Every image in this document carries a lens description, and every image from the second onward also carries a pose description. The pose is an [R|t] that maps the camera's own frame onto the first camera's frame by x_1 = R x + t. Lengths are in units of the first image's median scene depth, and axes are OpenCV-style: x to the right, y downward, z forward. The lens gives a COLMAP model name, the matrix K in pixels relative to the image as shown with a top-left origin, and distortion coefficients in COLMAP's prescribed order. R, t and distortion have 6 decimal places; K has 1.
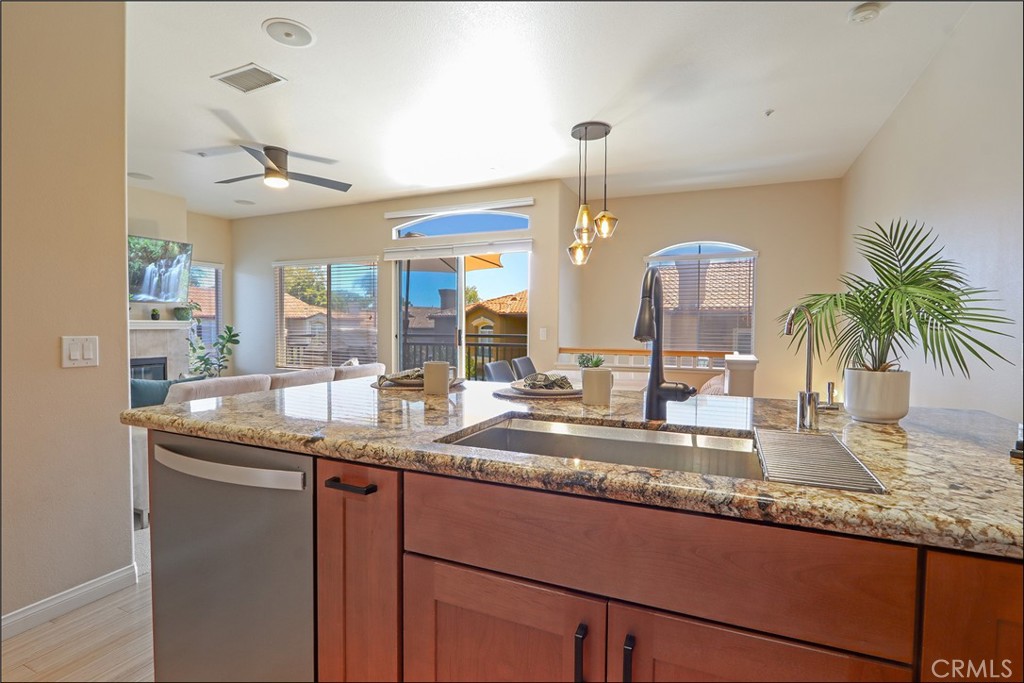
lens RADIAL K [[483.7, 0, 510.6], [0, 483.7, 342.0], [0, 0, 1]] dist [-0.018428, 0.002651]
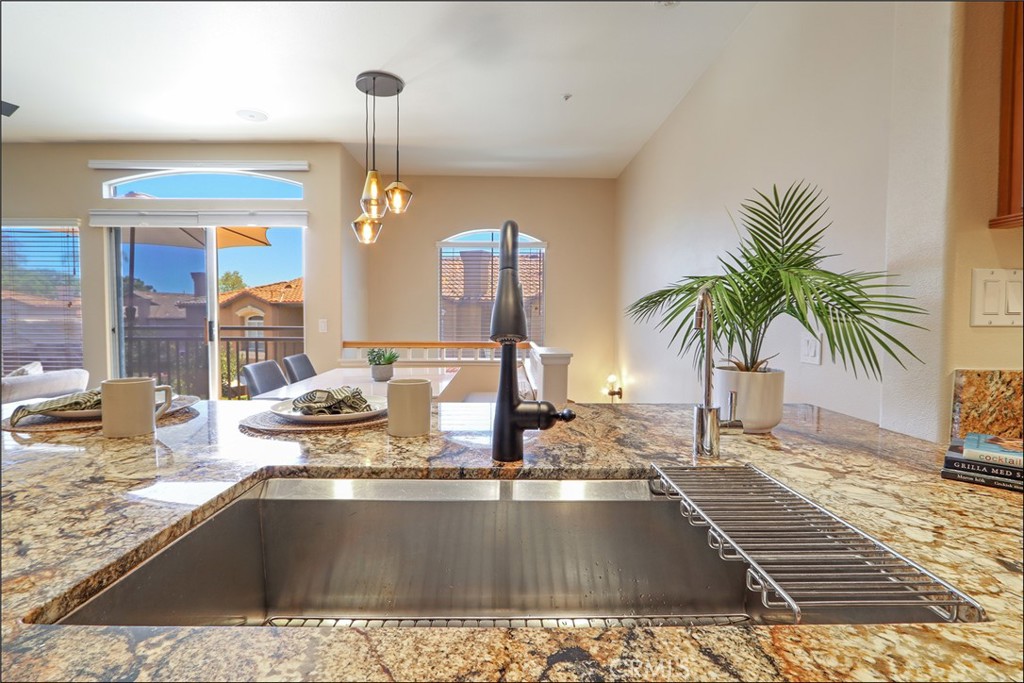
lens RADIAL K [[483.7, 0, 502.9], [0, 483.7, 337.5], [0, 0, 1]] dist [-0.018428, 0.002651]
pose [[0.911563, -0.017696, 0.410780, 0.009558], [0.013155, 0.999817, 0.013881, -0.004976], [-0.410951, -0.007249, 0.911629, 0.141855]]
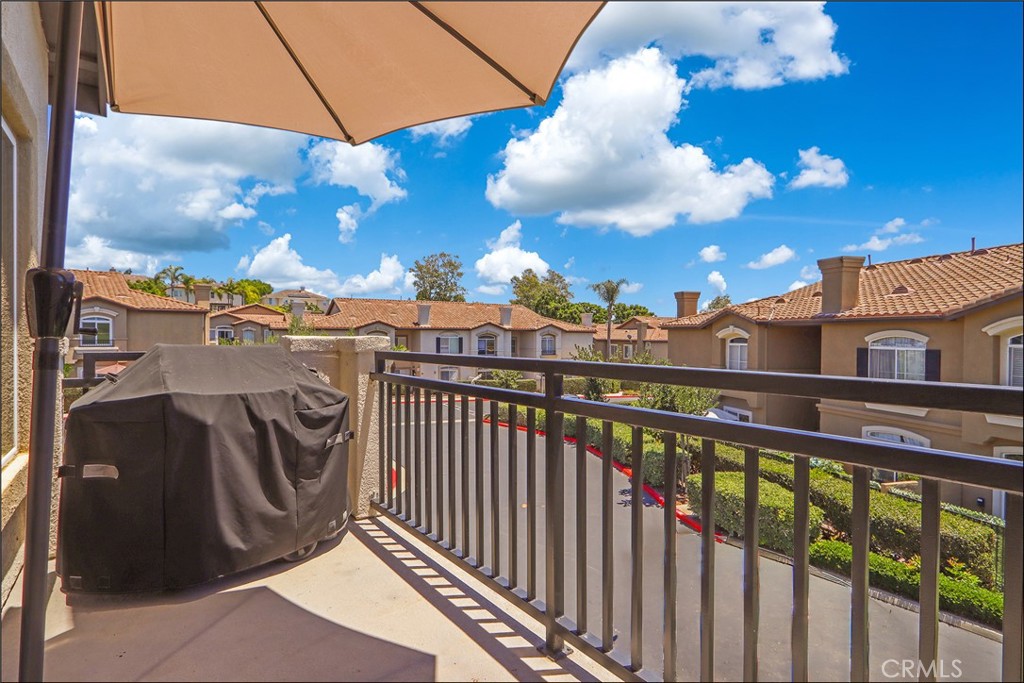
lens RADIAL K [[483.7, 0, 513.4], [0, 483.7, 343.2], [0, 0, 1]] dist [-0.018428, 0.002651]
pose [[0.877337, 0.010054, -0.479770, 0.023993], [-0.022440, 0.999546, -0.020090, -0.025809], [0.479350, 0.028392, 0.877164, 1.712400]]
